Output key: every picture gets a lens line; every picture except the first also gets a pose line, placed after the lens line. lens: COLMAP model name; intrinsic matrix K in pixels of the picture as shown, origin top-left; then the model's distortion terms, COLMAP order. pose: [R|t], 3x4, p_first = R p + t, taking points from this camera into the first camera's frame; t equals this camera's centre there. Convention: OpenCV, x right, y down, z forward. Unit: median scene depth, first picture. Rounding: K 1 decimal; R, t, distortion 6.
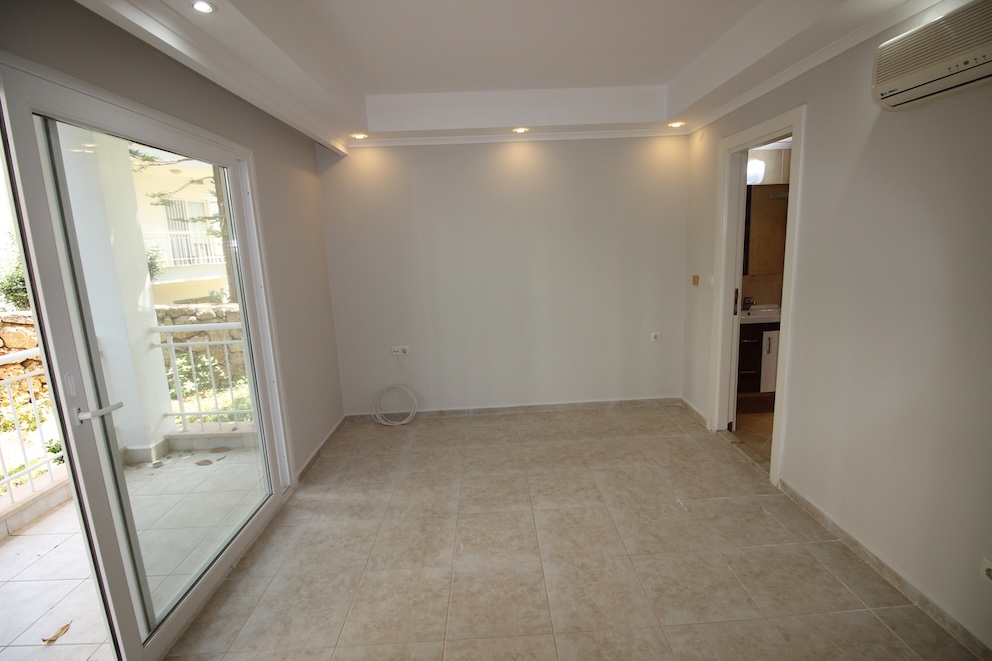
lens RADIAL K [[460.4, 0, 497.3], [0, 460.4, 328.5], [0, 0, 1]] dist [-0.010049, -0.005181]
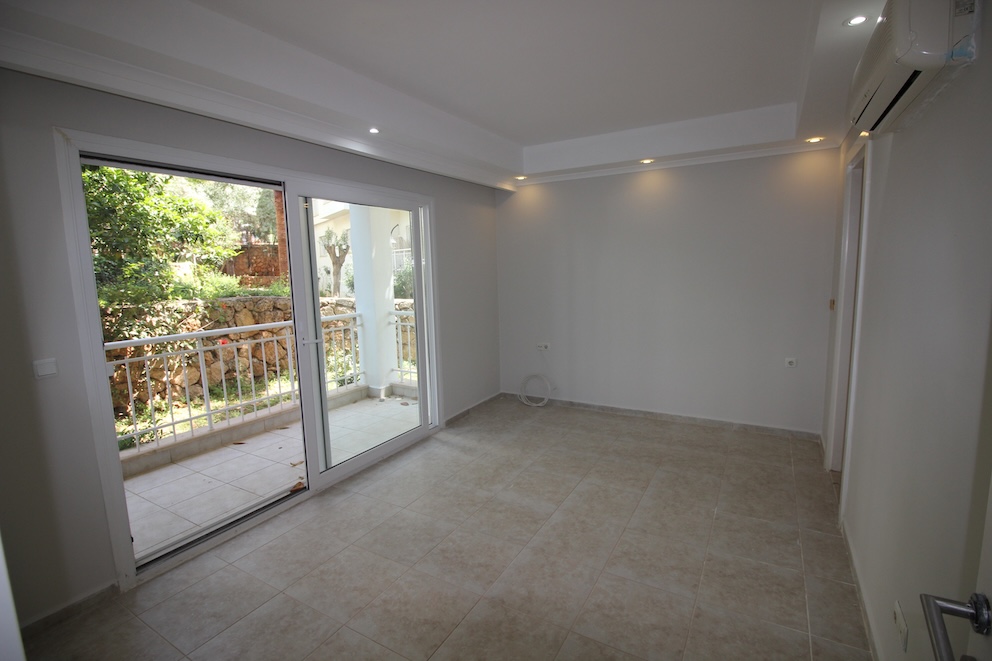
lens RADIAL K [[460.4, 0, 497.7], [0, 460.4, 327.9], [0, 0, 1]] dist [-0.010049, -0.005181]
pose [[0.845653, 0.092614, -0.525637, 0.373569], [-0.110013, 0.993928, -0.001866, 0.016796], [0.522273, 0.059405, 0.850707, -0.126697]]
